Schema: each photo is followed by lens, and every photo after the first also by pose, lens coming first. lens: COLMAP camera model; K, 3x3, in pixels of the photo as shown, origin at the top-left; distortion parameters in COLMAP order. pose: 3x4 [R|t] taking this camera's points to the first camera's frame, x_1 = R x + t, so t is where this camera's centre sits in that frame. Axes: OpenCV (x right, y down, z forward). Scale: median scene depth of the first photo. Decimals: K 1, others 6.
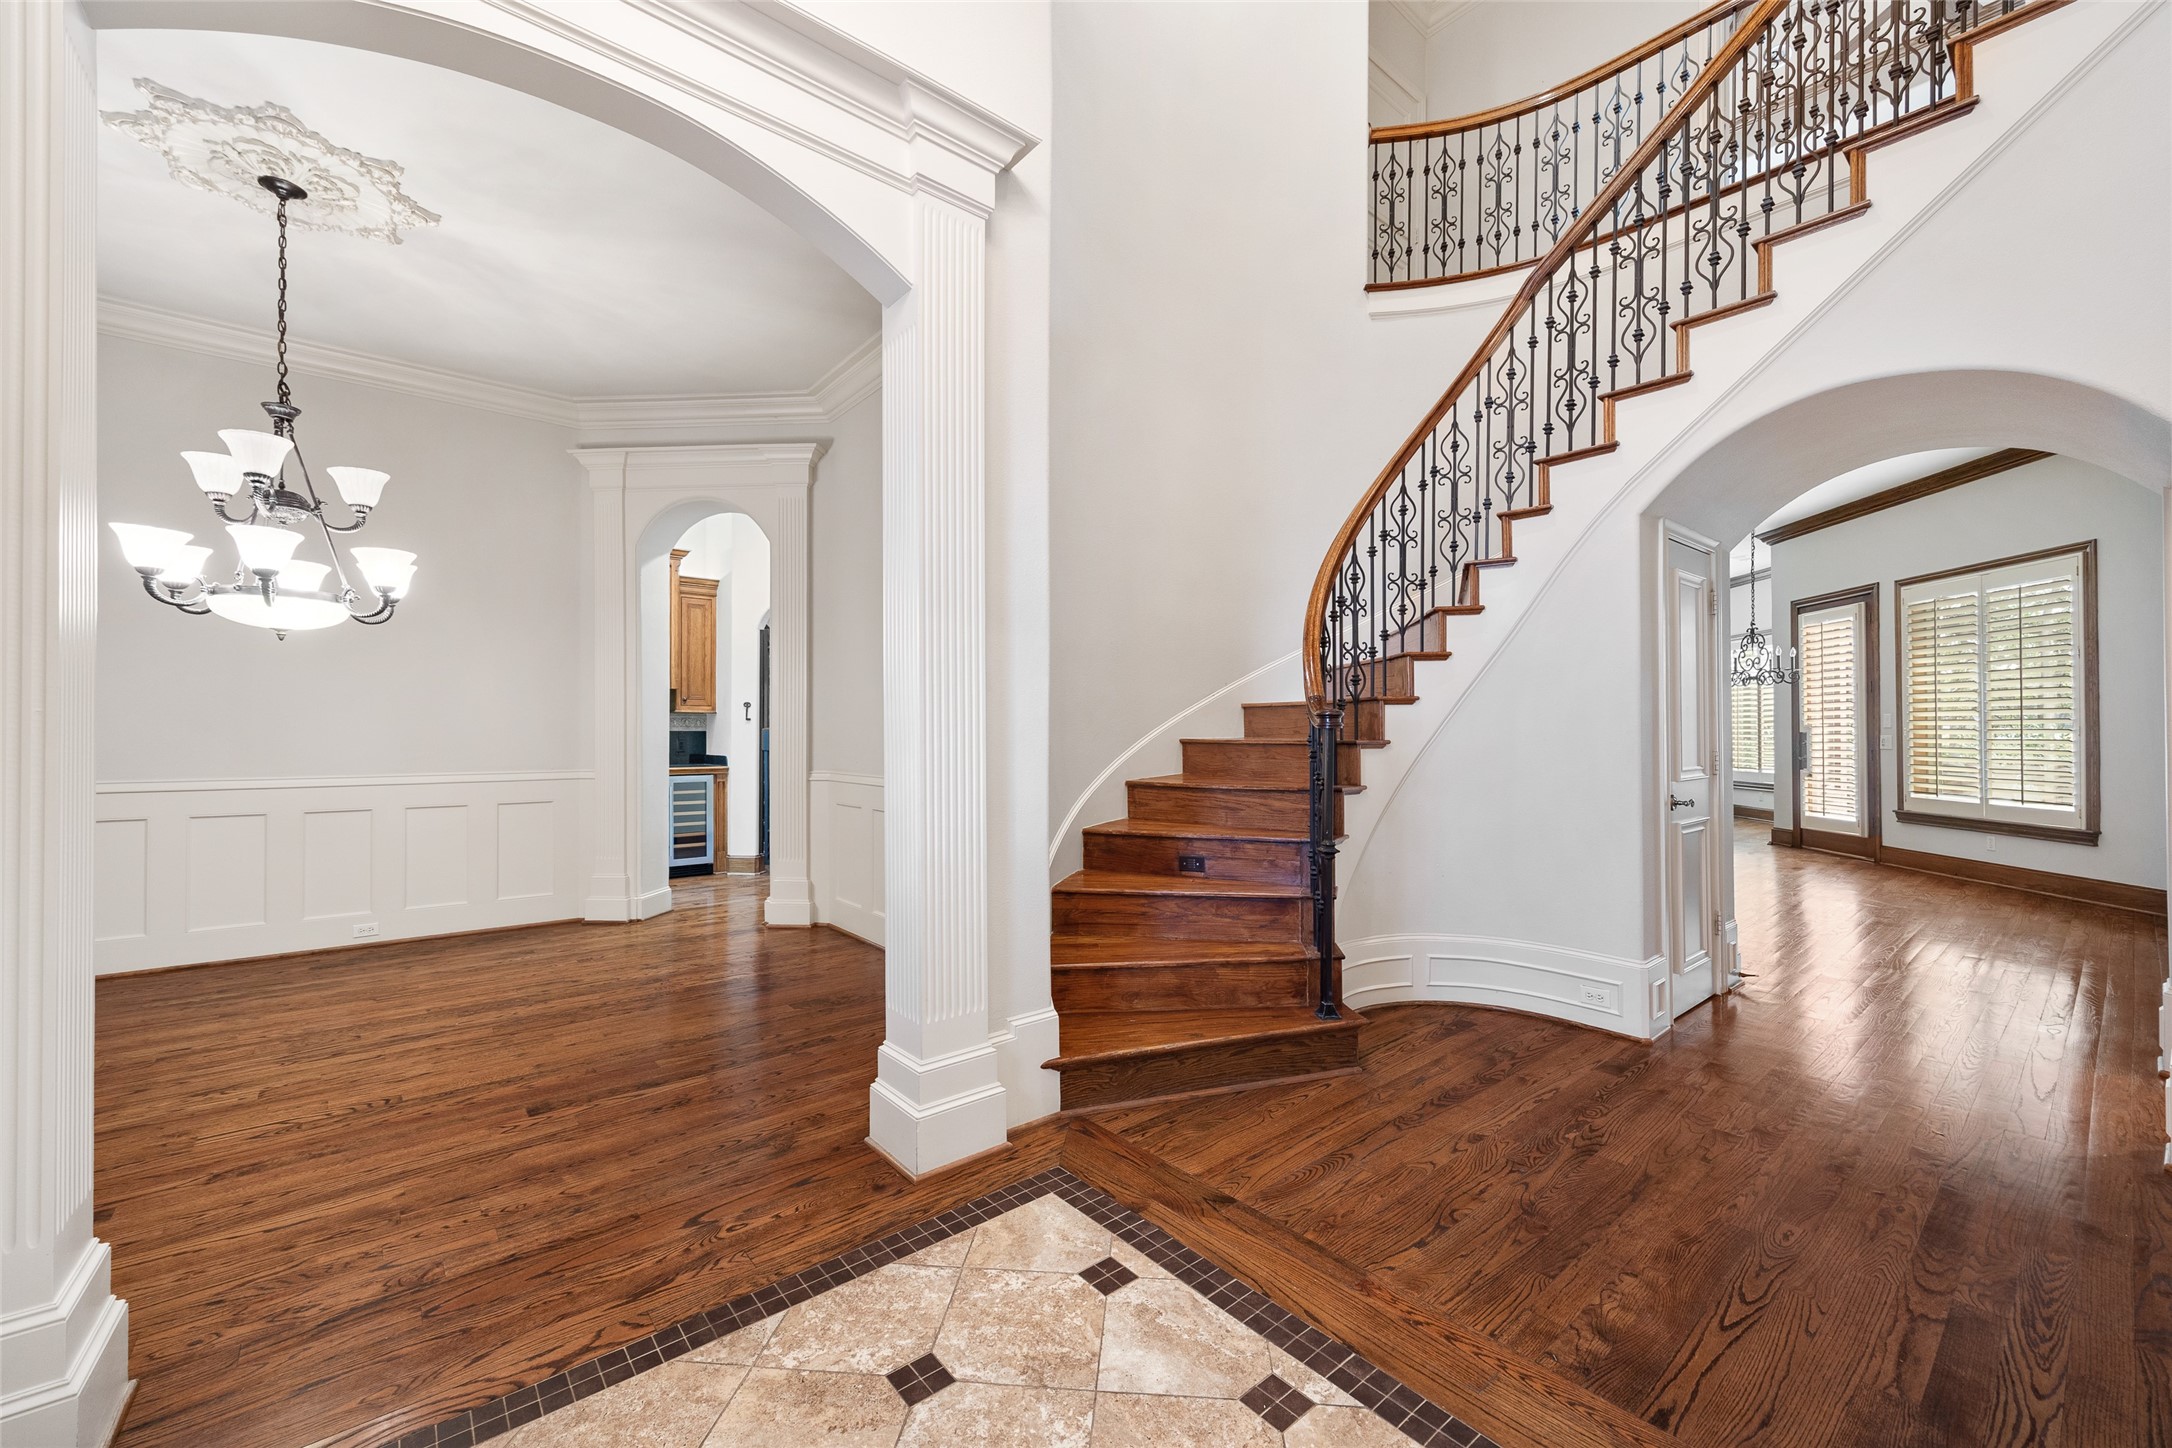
lens RADIAL K [[846.9, 0, 1079.3], [0, 846.9, 729.7], [0, 0, 1]] dist [0.002635, 0.000480]
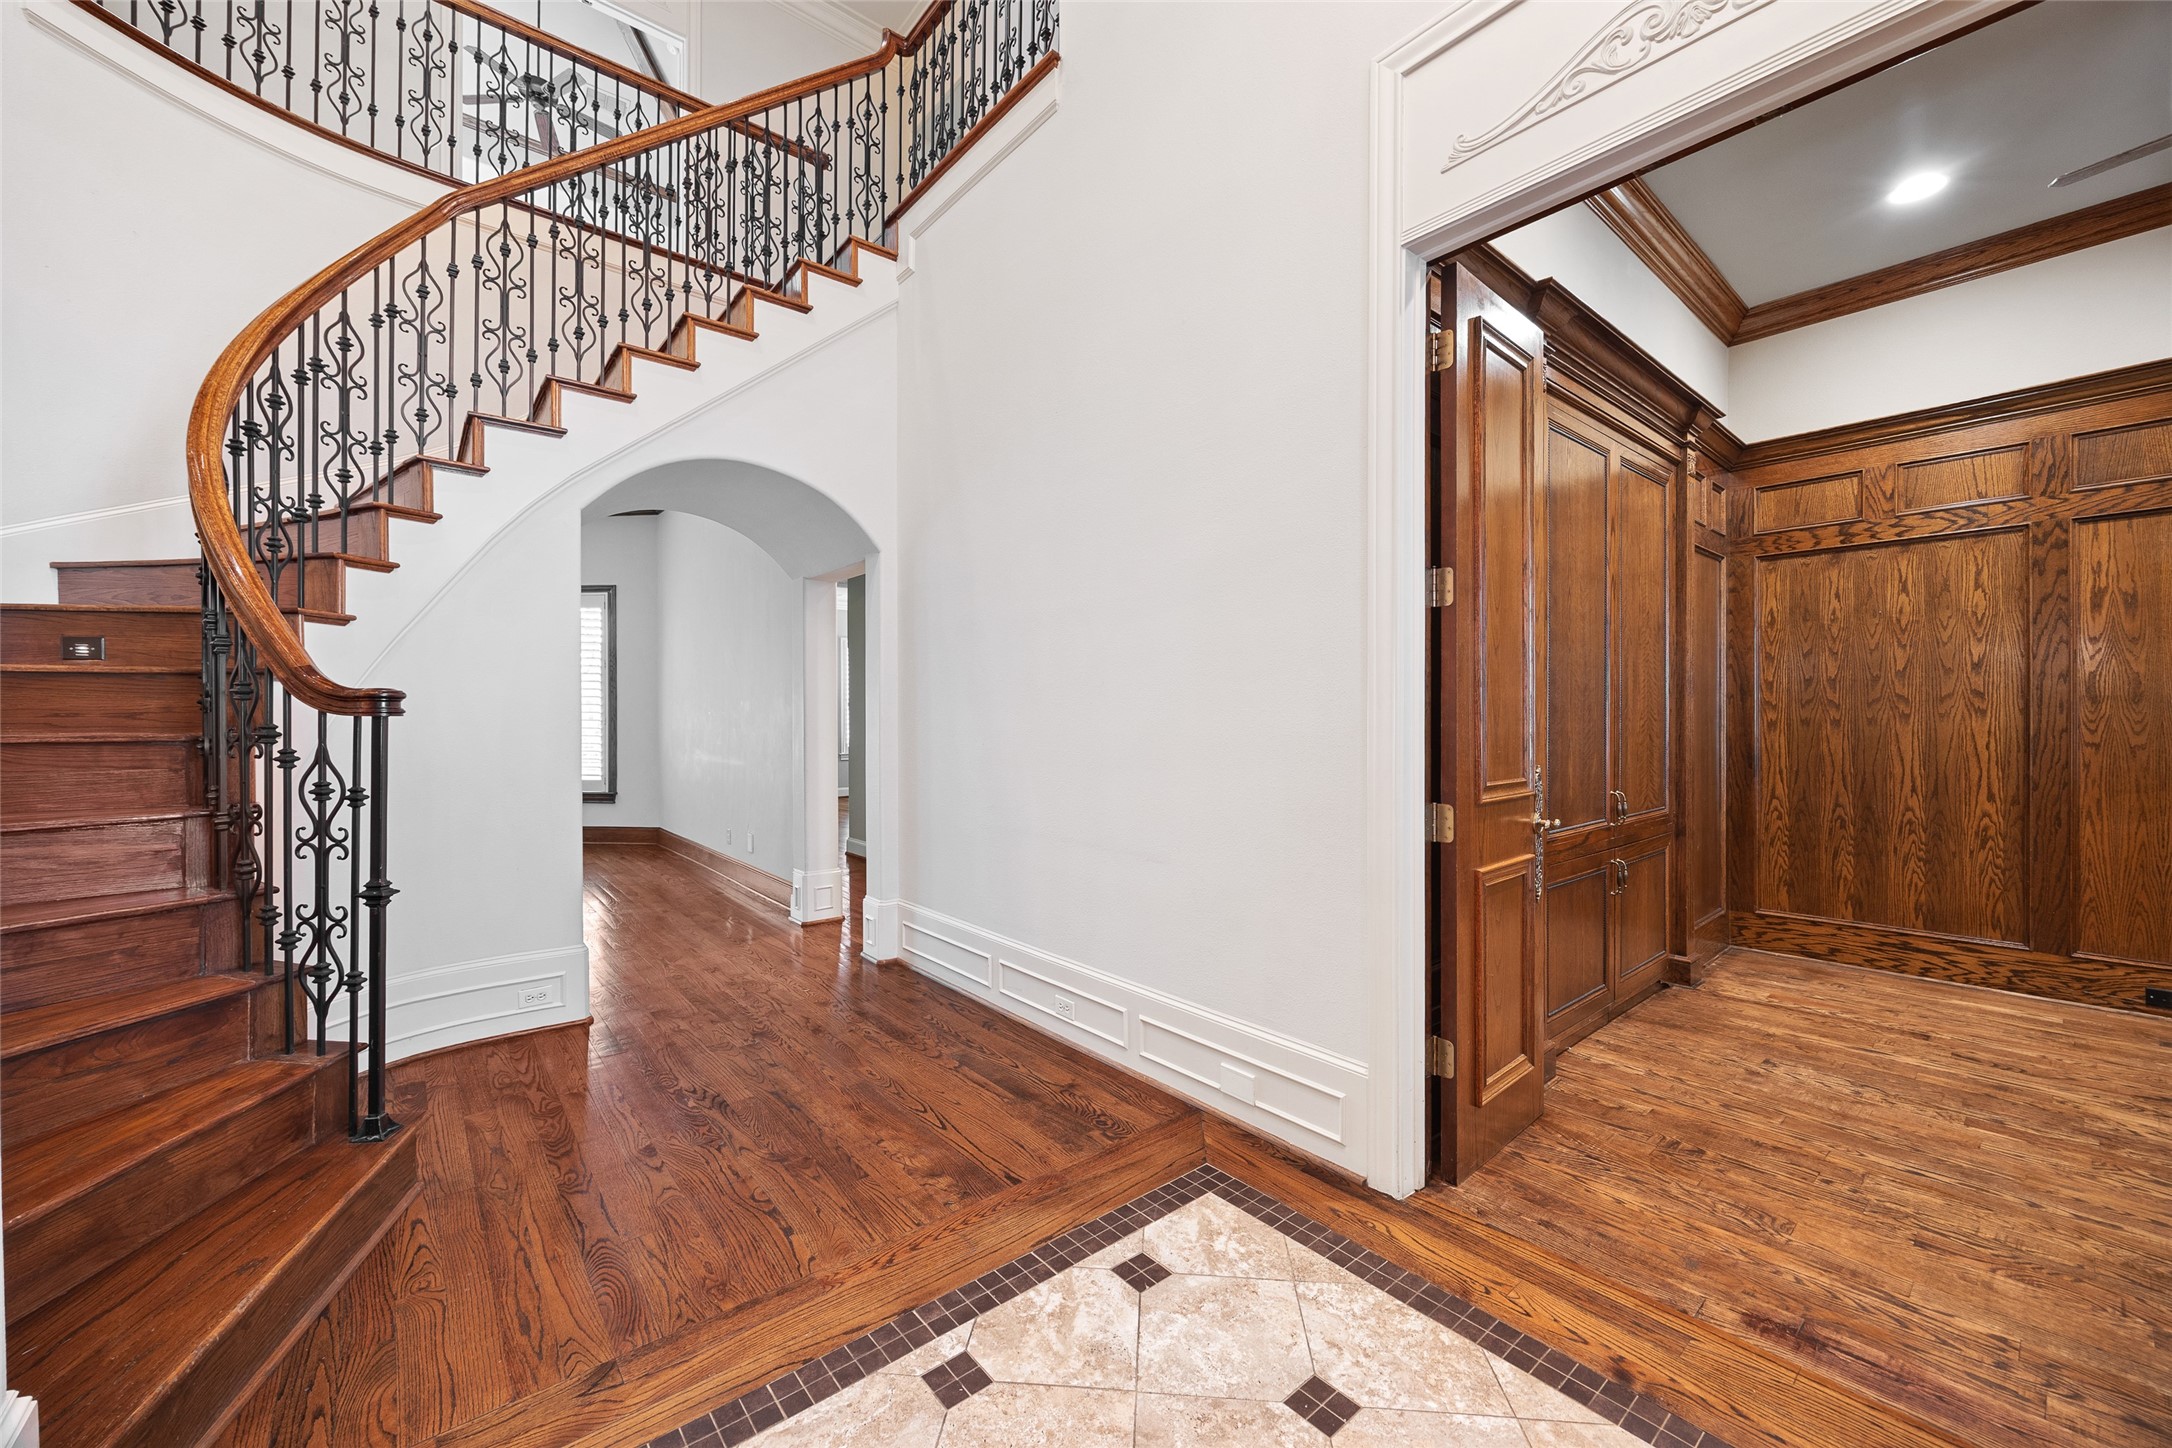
lens RADIAL K [[846.9, 0, 1079.4], [0, 846.9, 724.9], [0, 0, 1]] dist [0.002635, 0.000480]
pose [[0.008957, -0.004197, 0.999951, -0.385617], [-0.000688, 0.999991, 0.004204, 0.001995], [-0.999960, -0.000726, 0.008954, 0.418646]]
